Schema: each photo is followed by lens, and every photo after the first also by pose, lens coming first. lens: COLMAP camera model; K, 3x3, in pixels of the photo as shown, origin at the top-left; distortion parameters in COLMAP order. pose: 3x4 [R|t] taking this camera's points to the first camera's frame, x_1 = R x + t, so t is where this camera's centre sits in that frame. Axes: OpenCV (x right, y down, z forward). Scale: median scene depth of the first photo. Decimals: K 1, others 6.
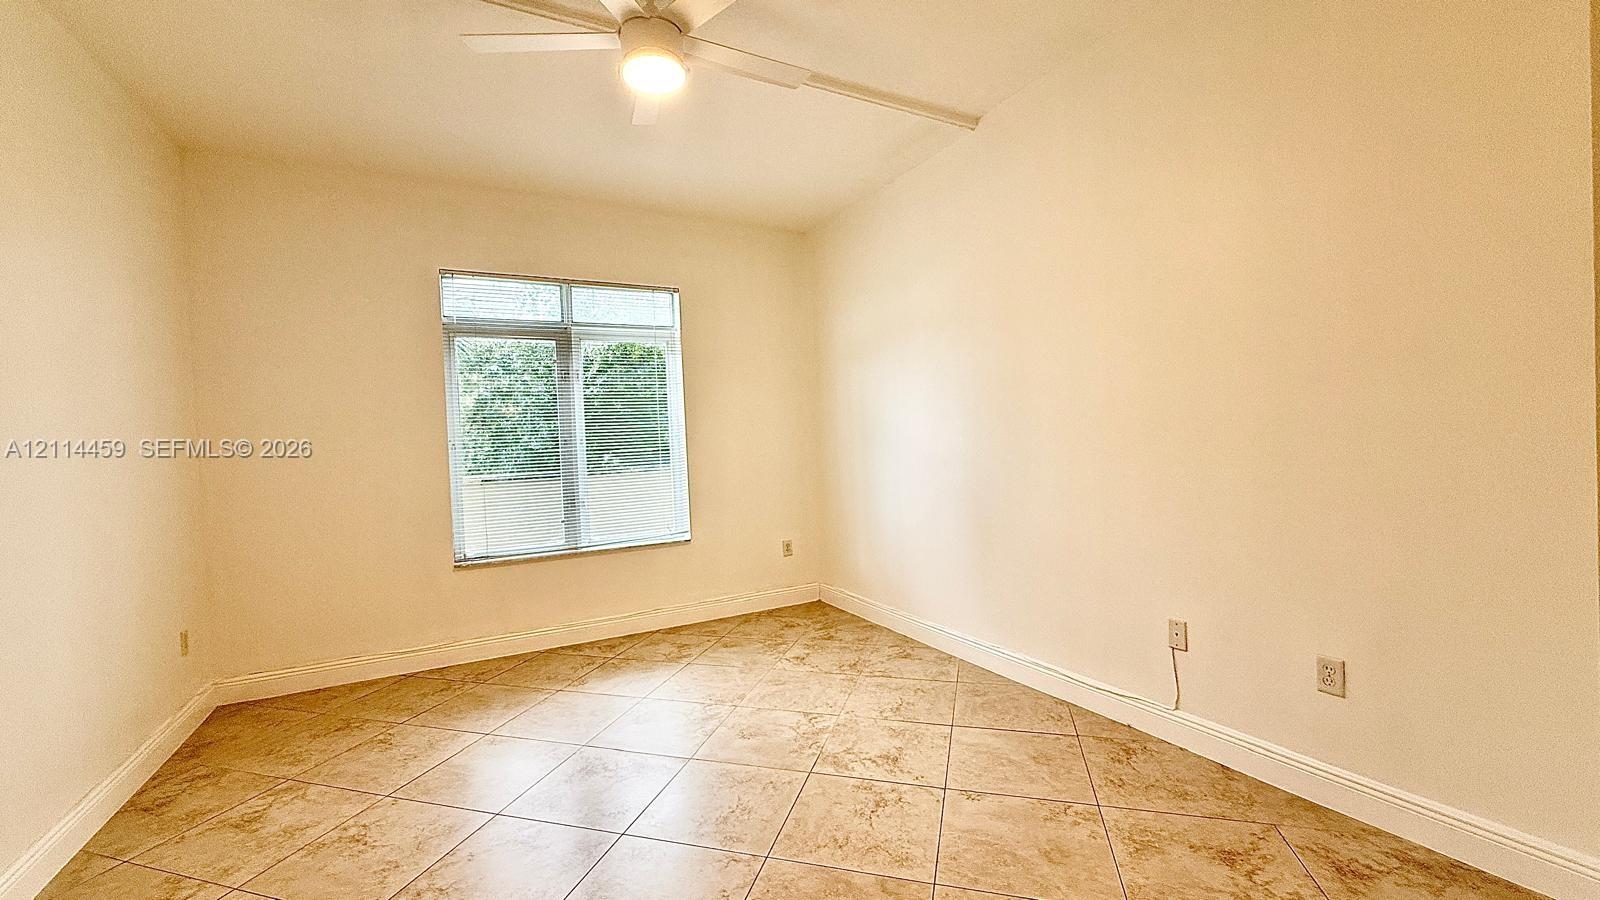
lens RADIAL K [[622.6, 0, 800.0], [0, 622.6, 450.0], [0, 0, 1]] dist [0.000050, 0.000079]
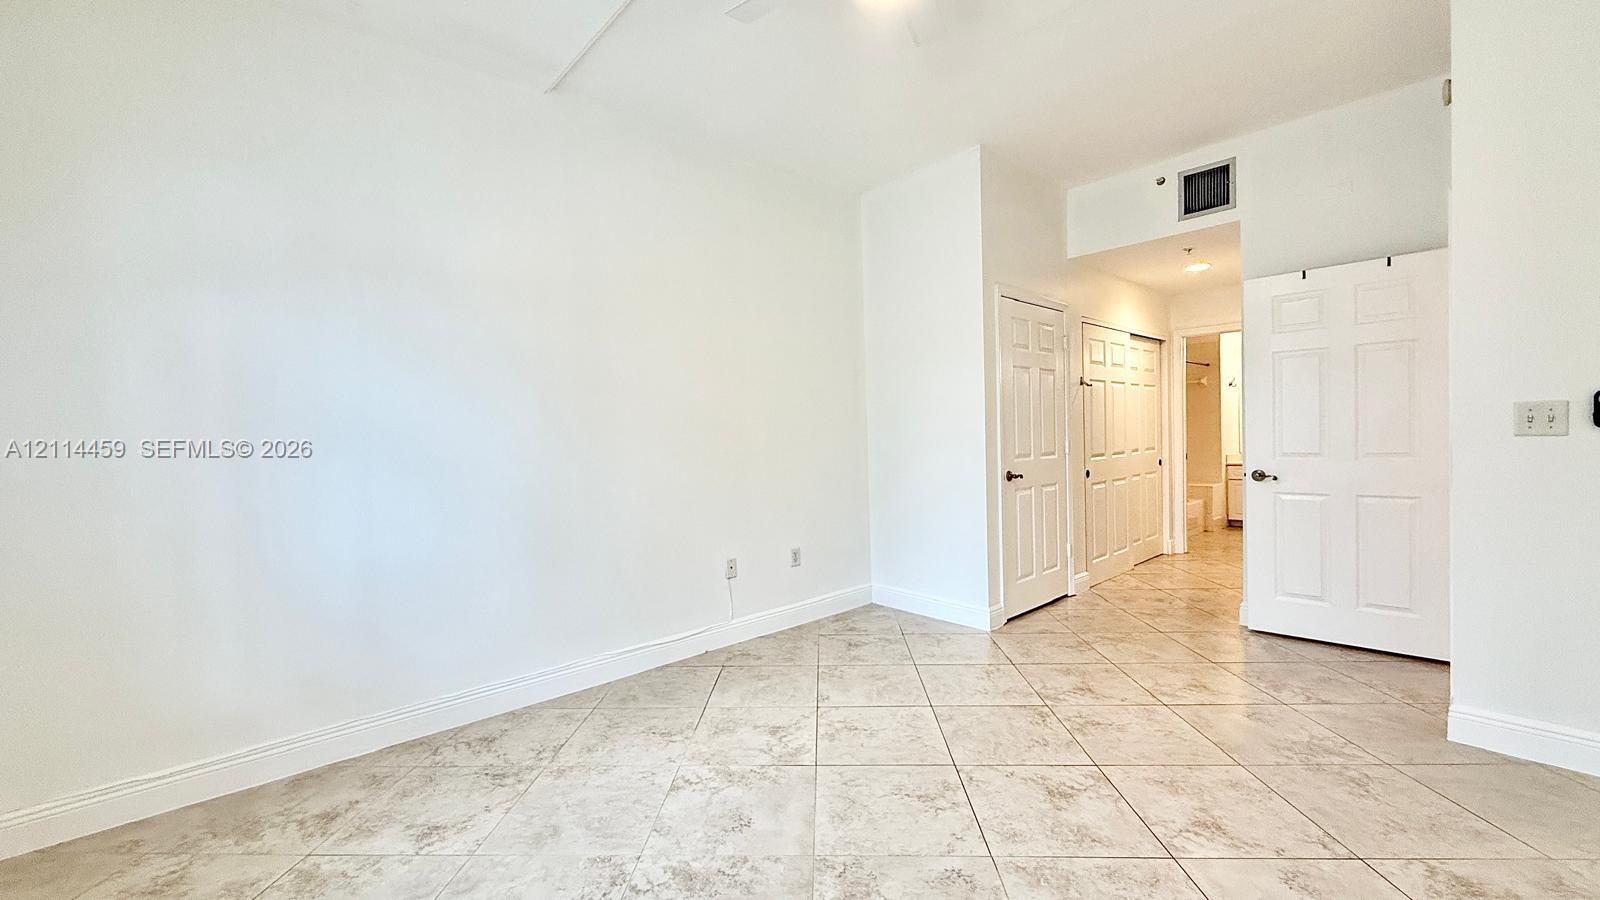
lens RADIAL K [[644.1, 0, 765.4], [0, 644.1, 451.8], [0, 0, 1]] dist [0.000091, -0.000209]
pose [[-0.205454, 0.022300, 0.978413, -0.583053], [0.052167, 0.998569, -0.011805, 0.024049], [-0.977275, 0.048616, -0.206323, 0.768620]]
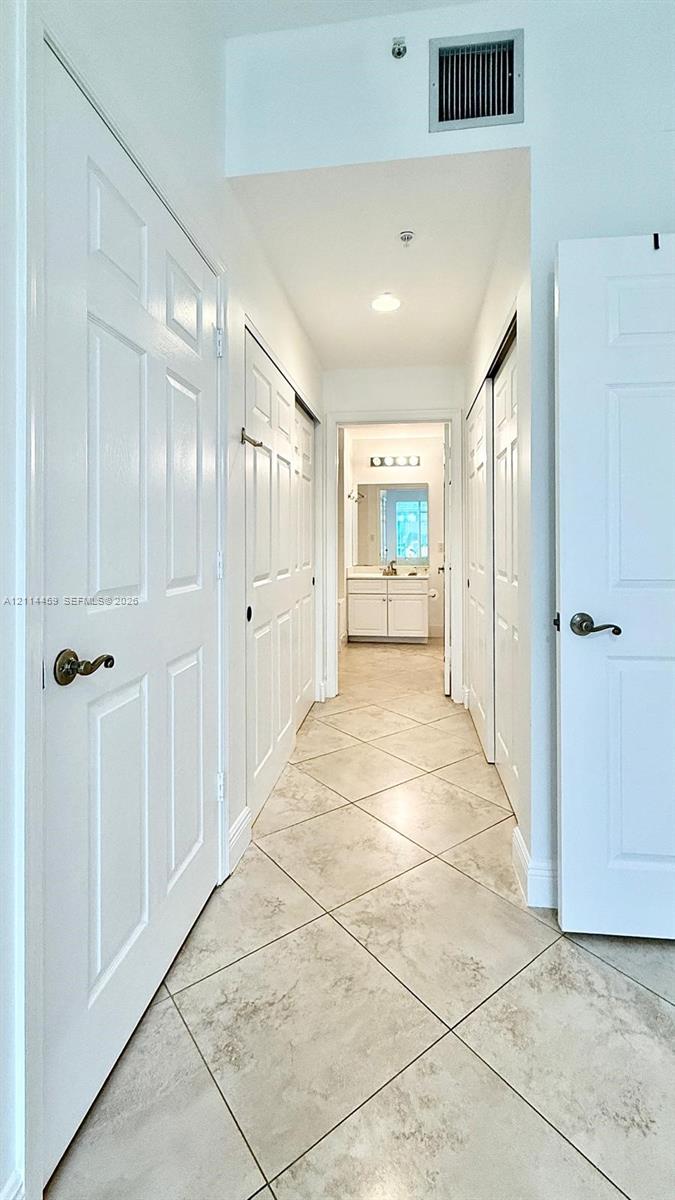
lens RADIAL K [[528.2, 0, 335.2], [0, 528.2, 540.4], [0, 0, 1]] dist [0.000474, -0.000035]
pose [[-0.803528, 0.042566, 0.593743, 0.084875], [0.043722, 0.998966, -0.012448, 0.019733], [-0.593659, 0.015957, -0.804558, 0.306206]]
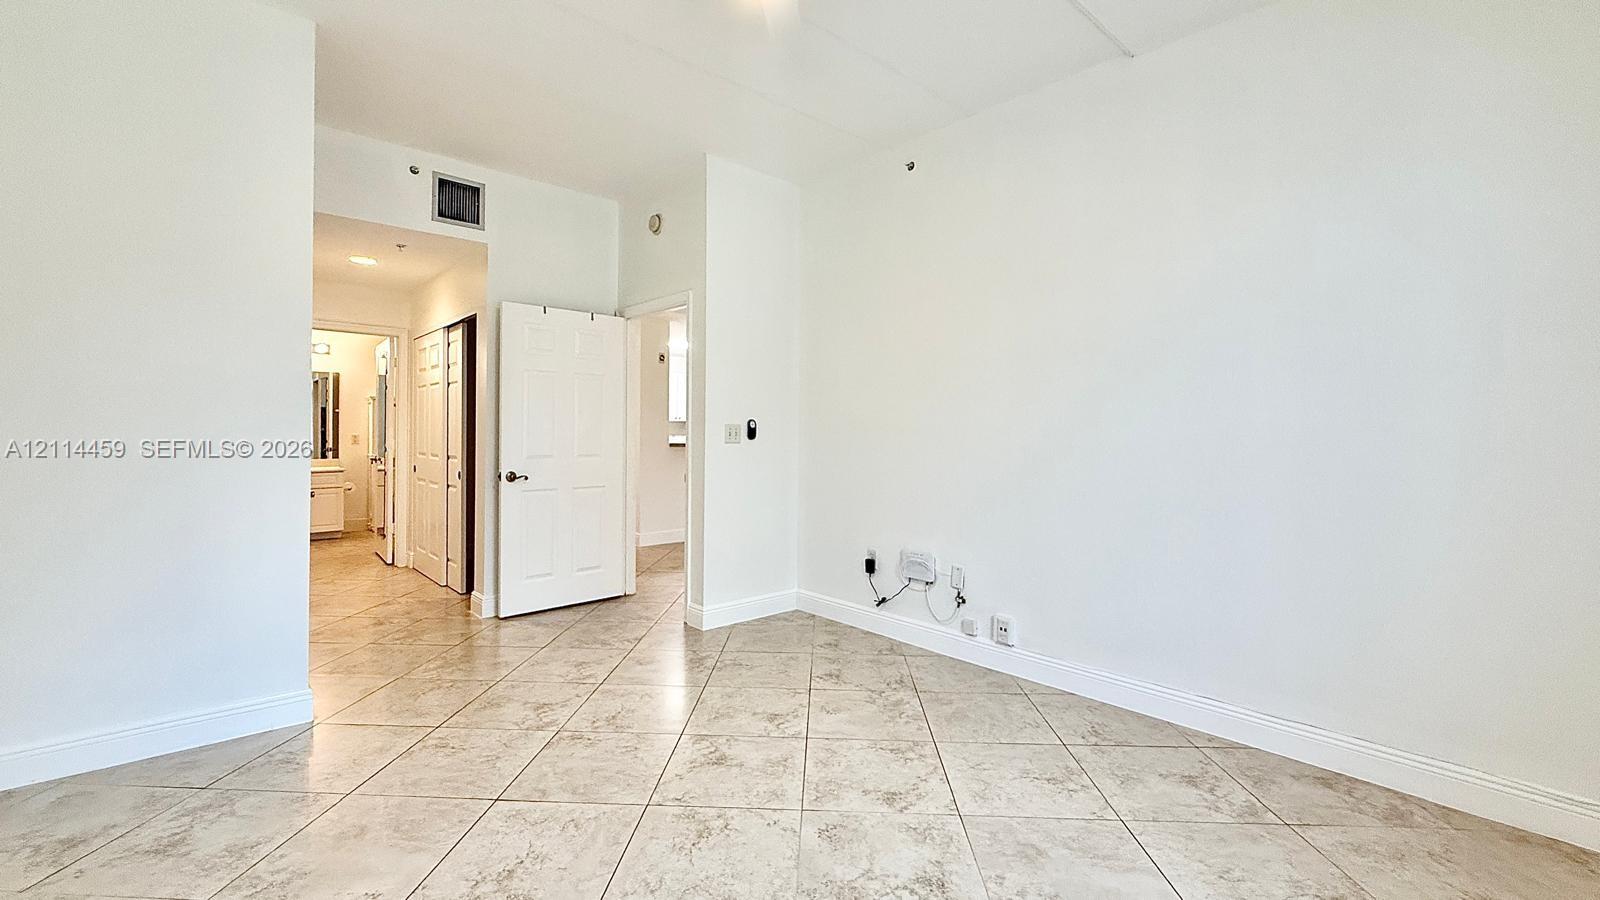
lens RADIAL K [[672.9, 0, 819.2], [0, 672.9, 429.5], [0, 0, 1]] dist [0.000770, 0.000055]
pose [[-0.965477, 0.032811, -0.258414, -0.028946], [0.027597, 0.999336, 0.023781, -0.004018], [0.259023, 0.015829, -0.965741, 1.059672]]
